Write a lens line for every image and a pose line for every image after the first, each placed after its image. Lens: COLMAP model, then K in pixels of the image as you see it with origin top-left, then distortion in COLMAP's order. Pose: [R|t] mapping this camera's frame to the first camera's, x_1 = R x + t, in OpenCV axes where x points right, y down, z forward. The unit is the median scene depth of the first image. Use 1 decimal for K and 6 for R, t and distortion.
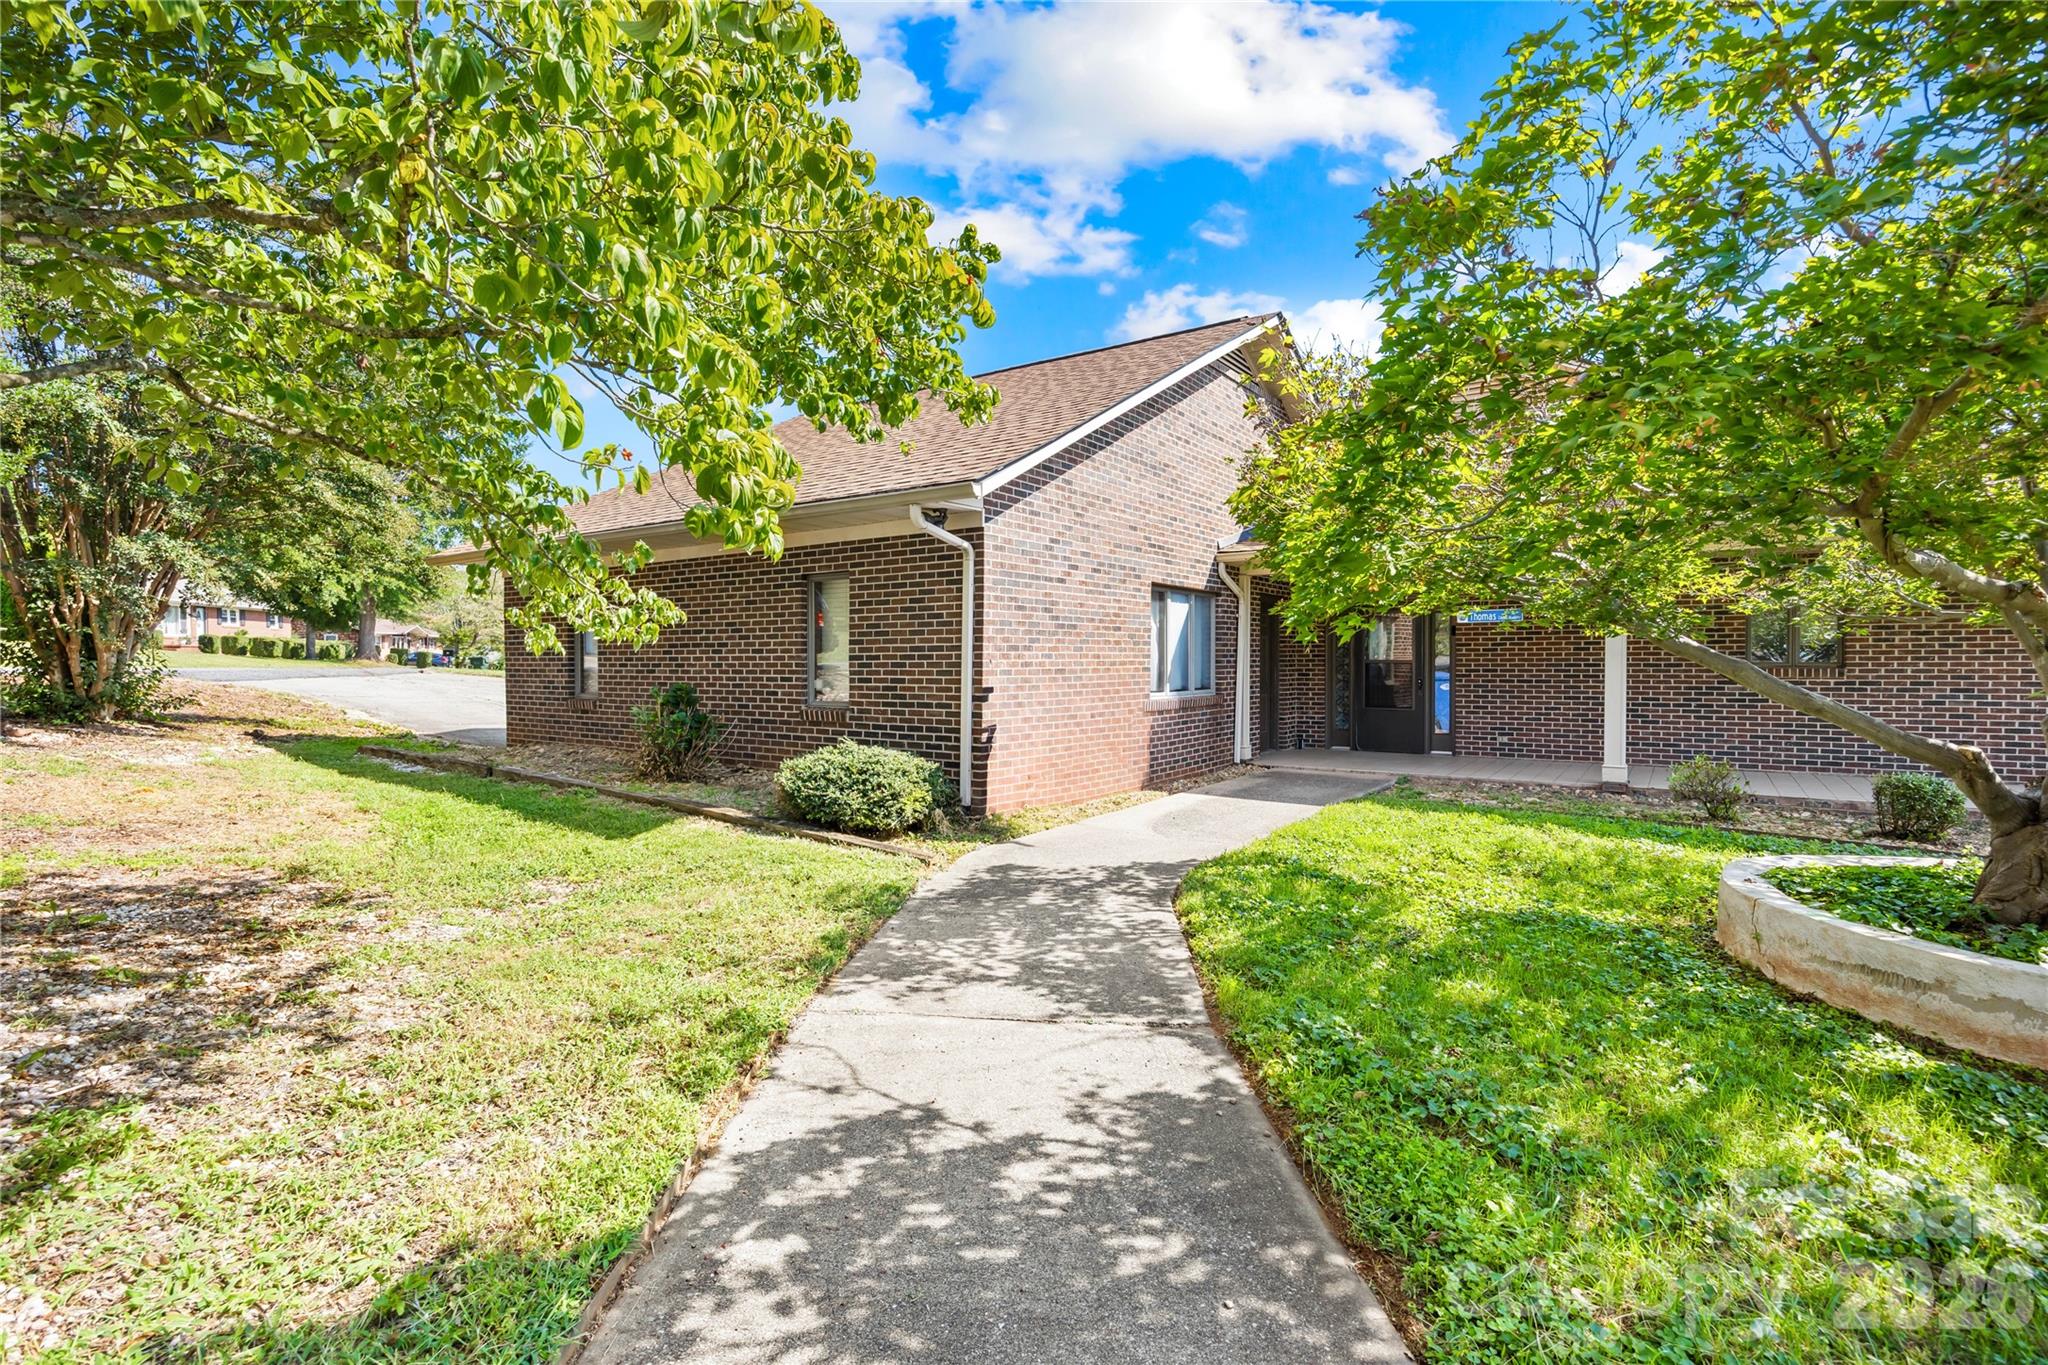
lens RADIAL K [[972.2, 0, 1037.3], [0, 972.2, 667.5], [0, 0, 1]] dist [-0.003557, -0.001319]
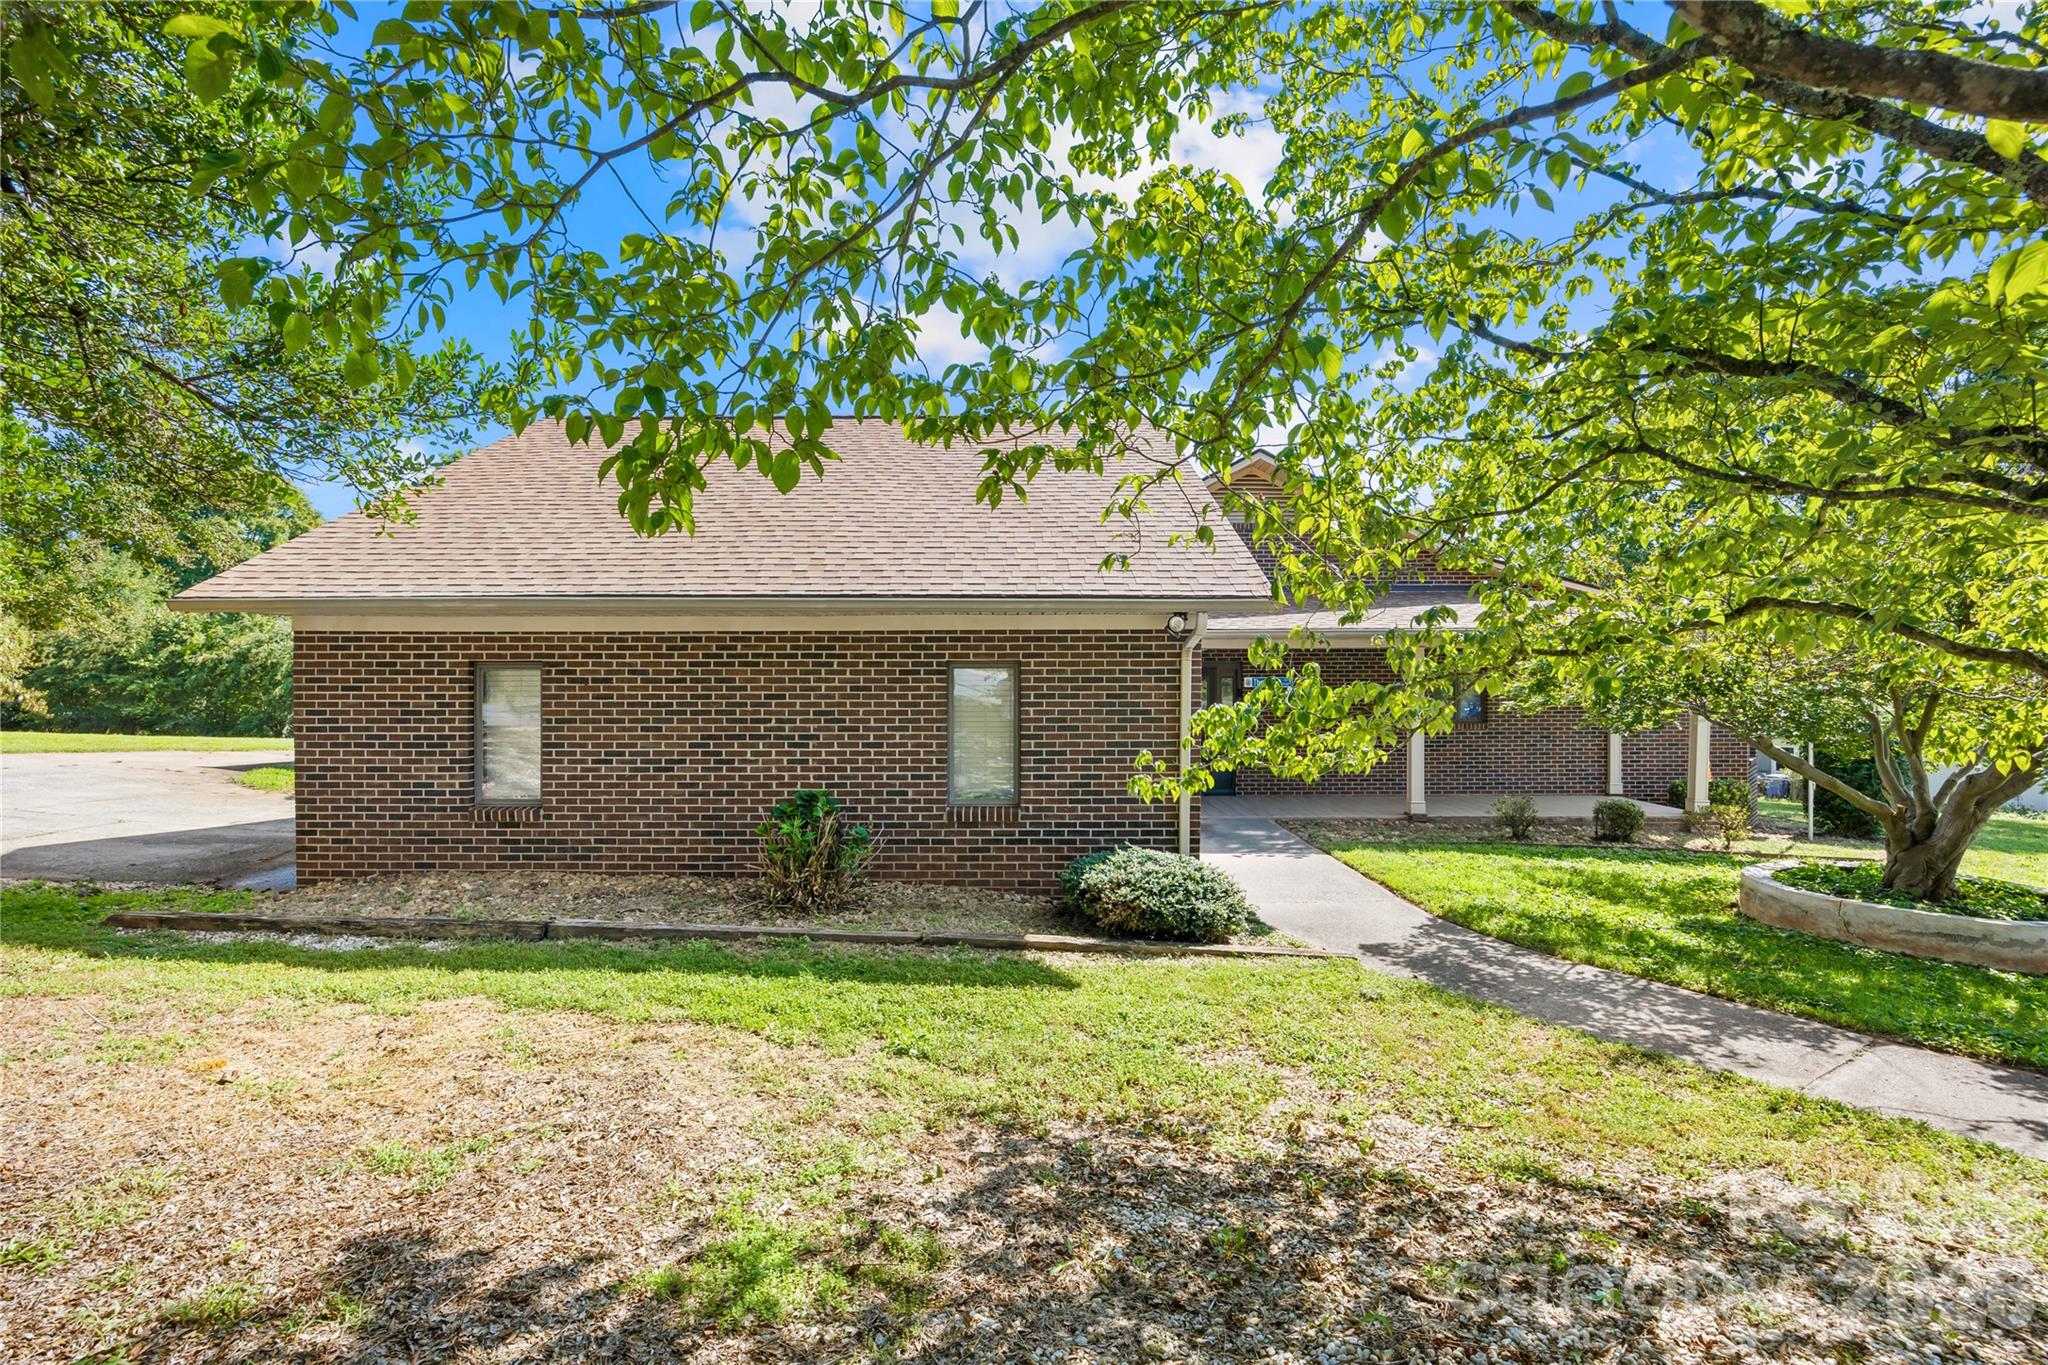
lens RADIAL K [[972.2, 0, 1027.0], [0, 972.2, 679.0], [0, 0, 1]] dist [-0.003557, -0.001319]
pose [[0.812328, -0.004488, 0.583184, -1.510385], [0.004627, 0.999989, 0.001251, -0.169963], [-0.583182, 0.001682, 0.812339, 0.443646]]
